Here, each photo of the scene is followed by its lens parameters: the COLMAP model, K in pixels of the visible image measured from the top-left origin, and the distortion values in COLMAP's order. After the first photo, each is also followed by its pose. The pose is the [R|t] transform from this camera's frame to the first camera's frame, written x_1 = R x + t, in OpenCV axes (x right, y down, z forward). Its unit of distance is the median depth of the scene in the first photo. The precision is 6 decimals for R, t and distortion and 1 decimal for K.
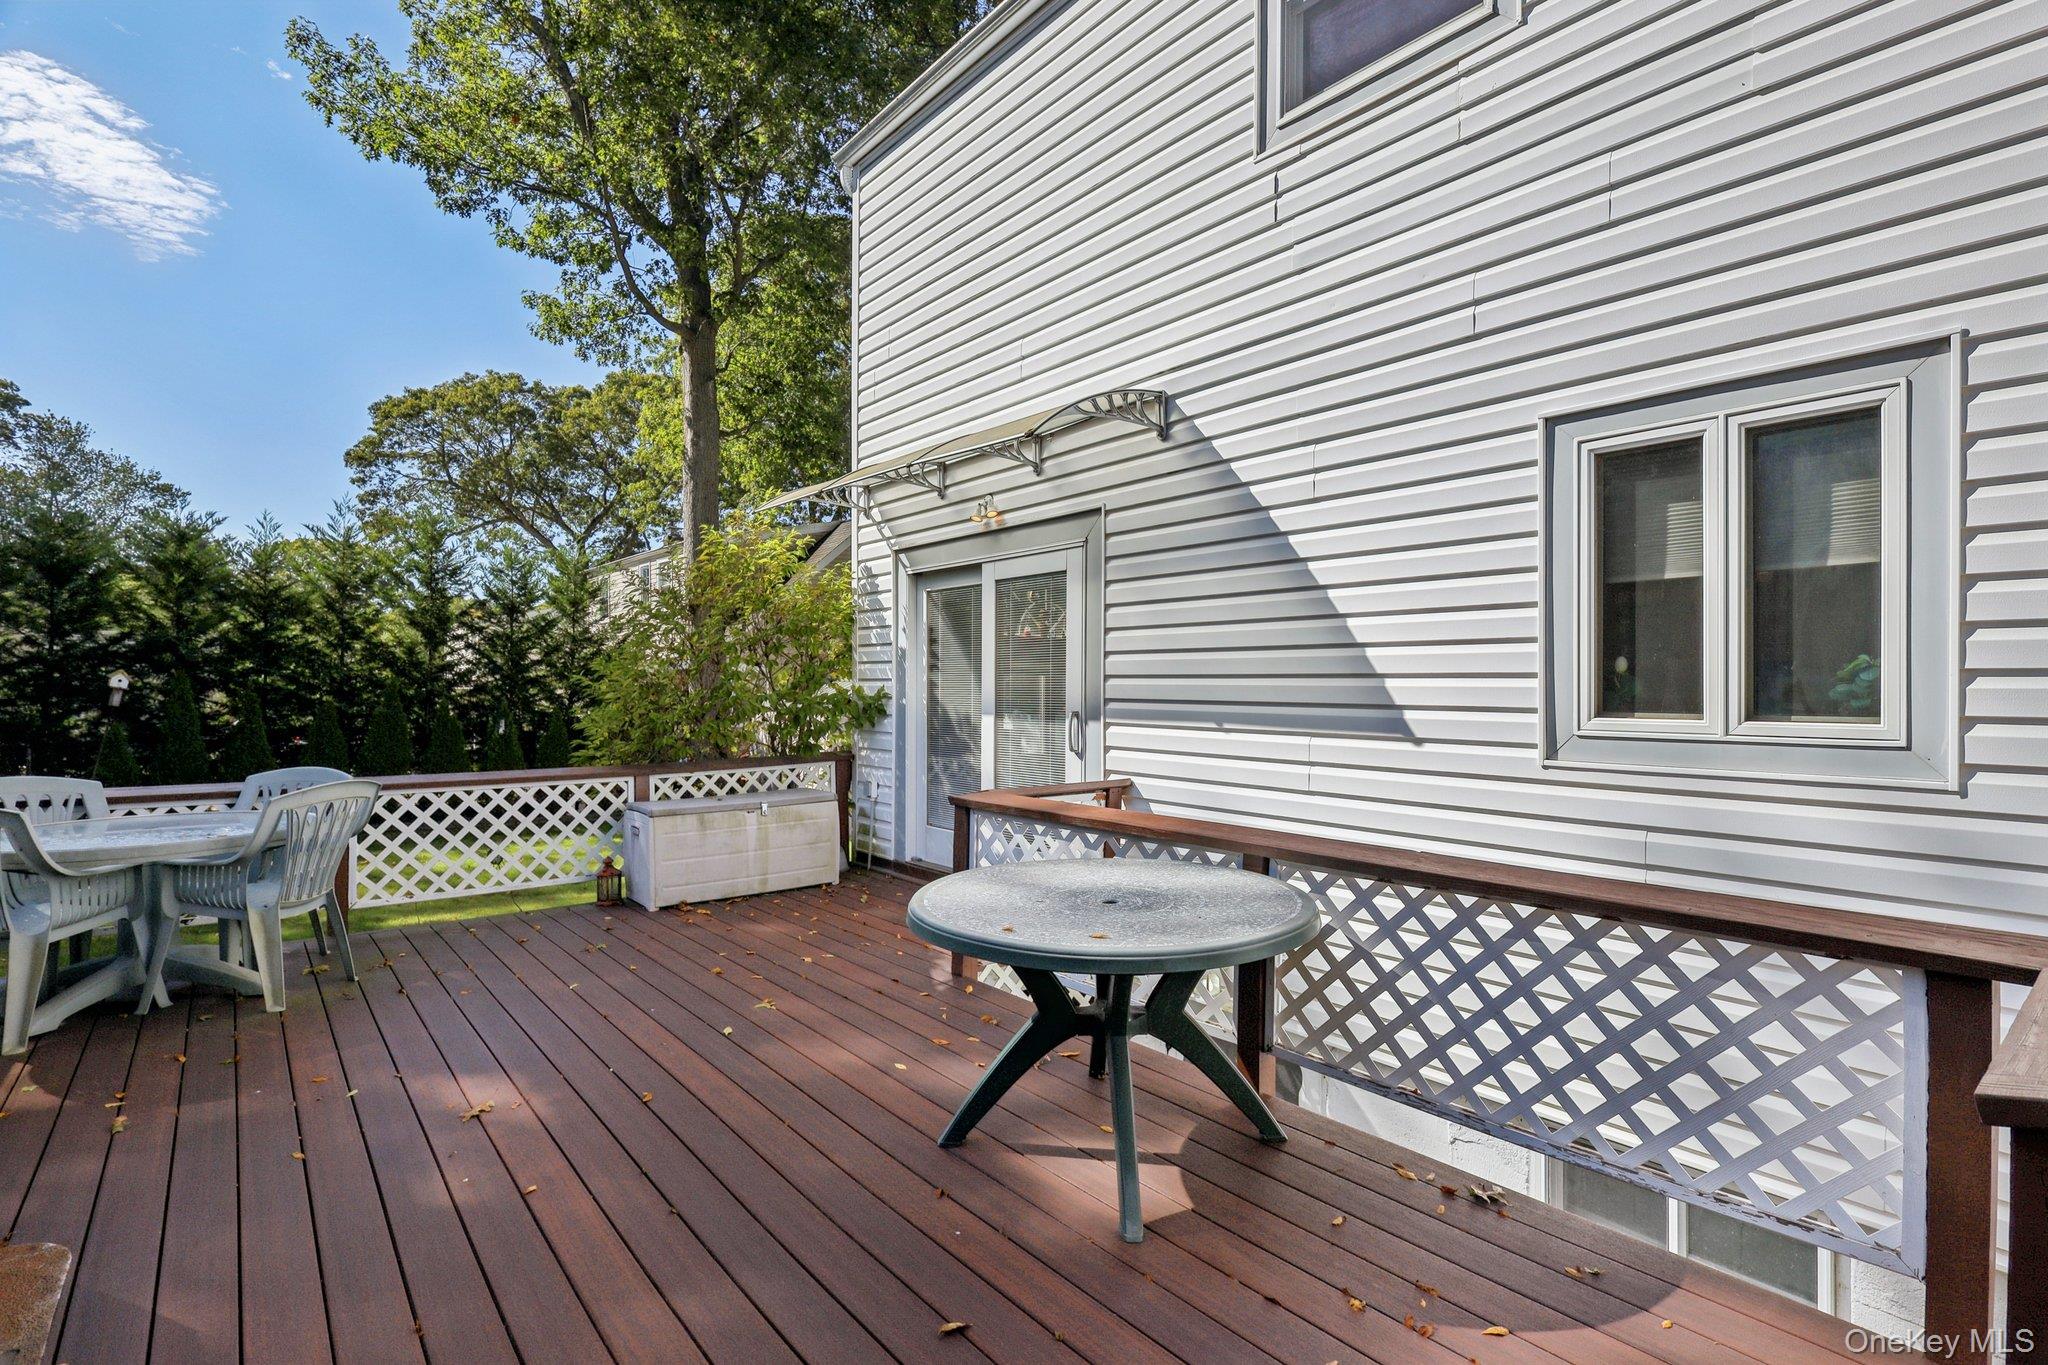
lens RADIAL K [[943.1, 0, 1020.0], [0, 943.1, 689.8], [0, 0, 1]] dist [0.001598, 0.001411]
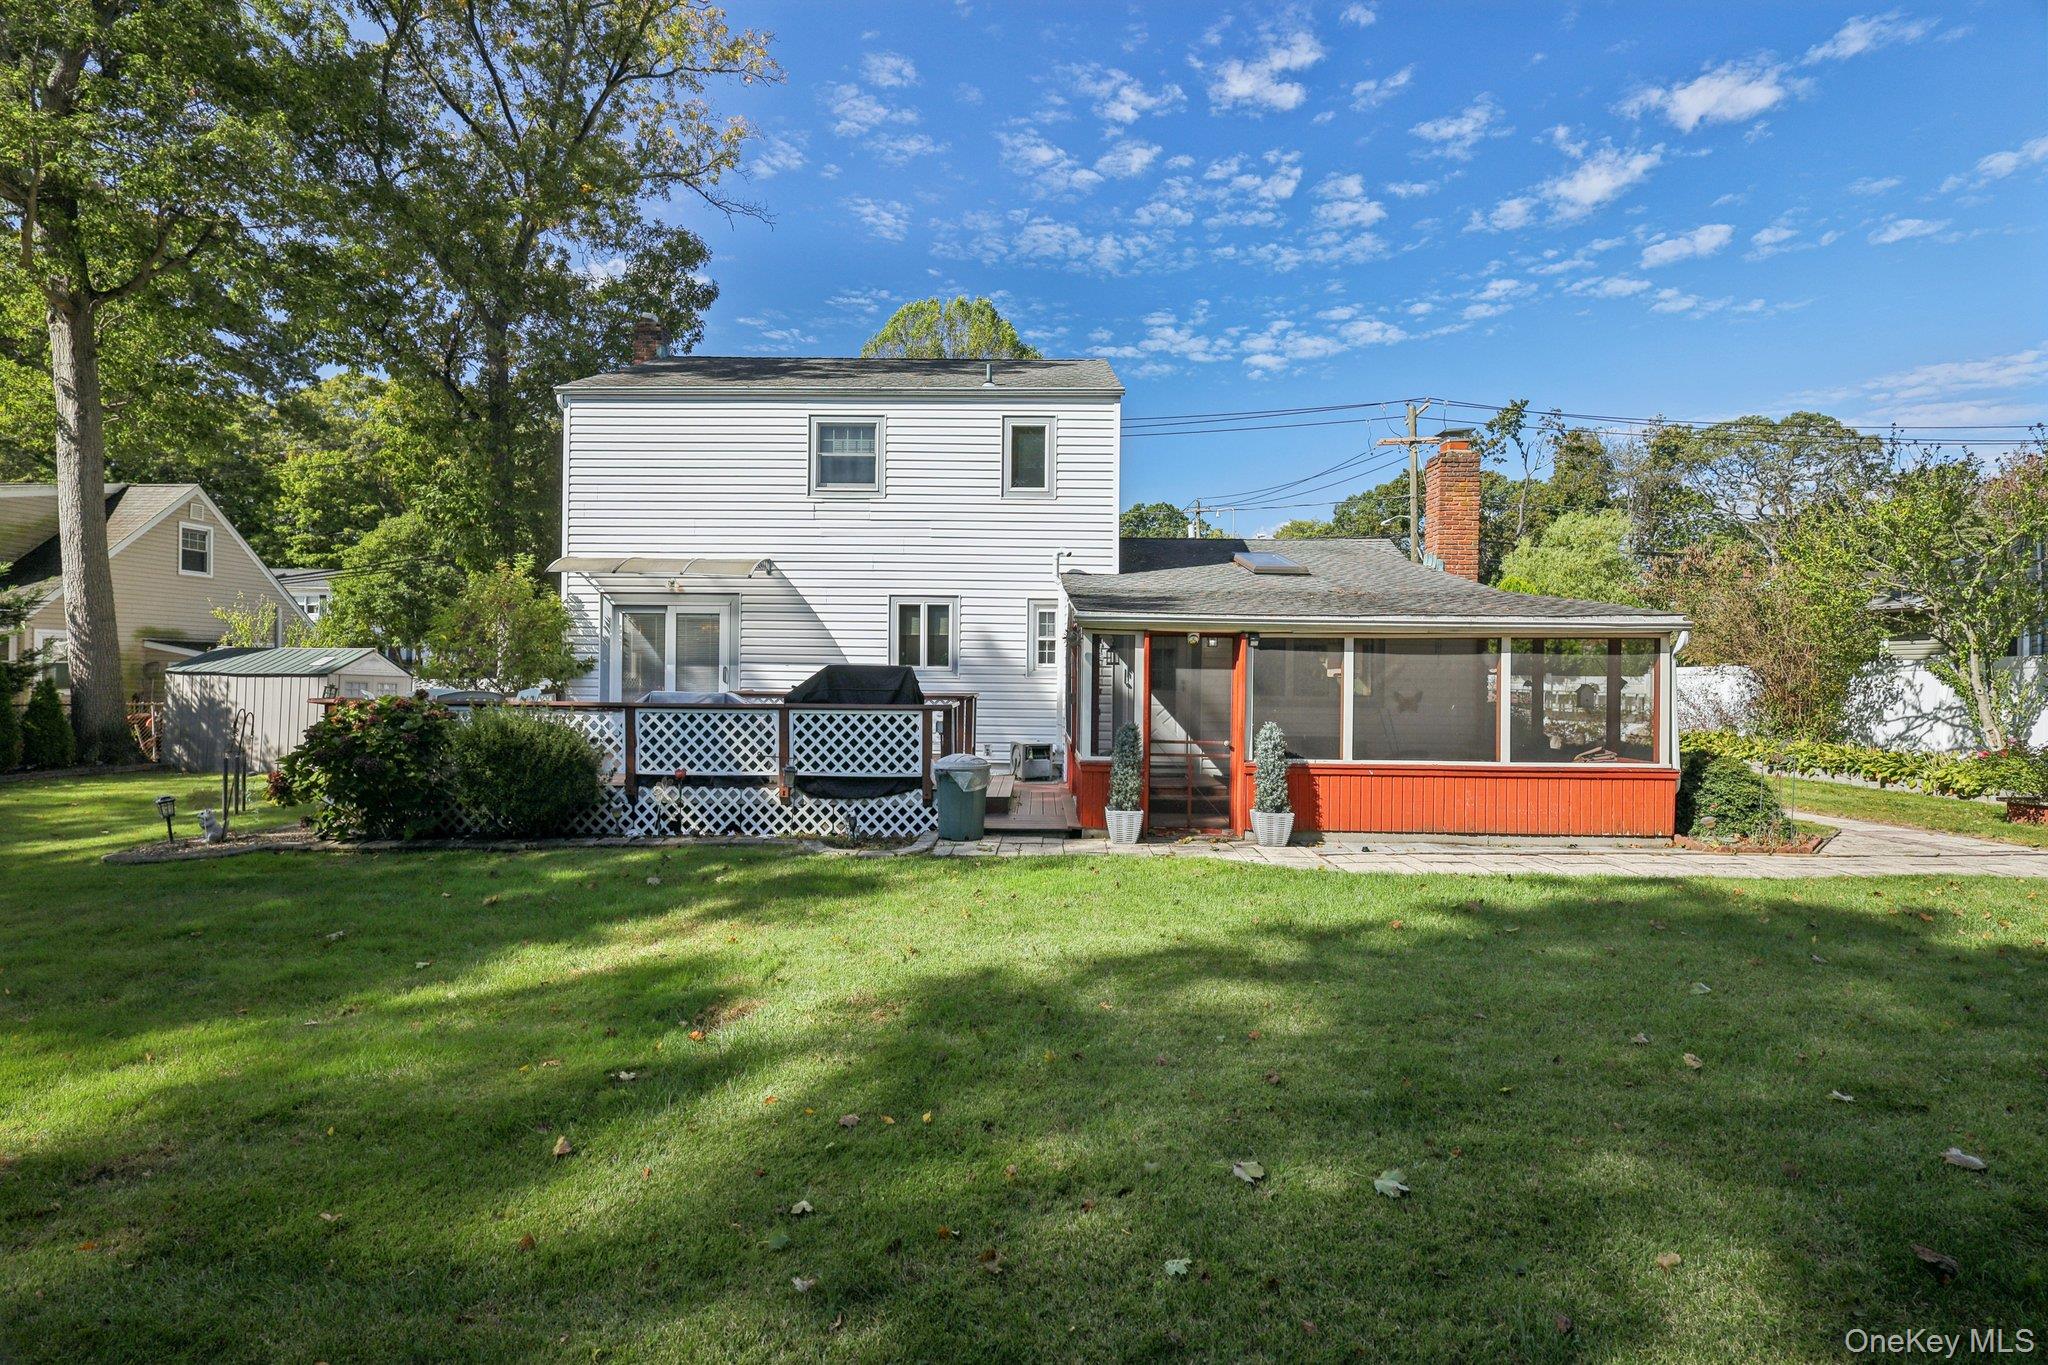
lens RADIAL K [[943.1, 0, 1007.1], [0, 943.1, 677.7], [0, 0, 1]] dist [0.001598, 0.001411]
pose [[0.639944, 0.003661, 0.768413, -0.623388], [-0.007959, 0.999967, 0.001865, 0.017512], [-0.768381, -0.007309, 0.639951, -0.557623]]
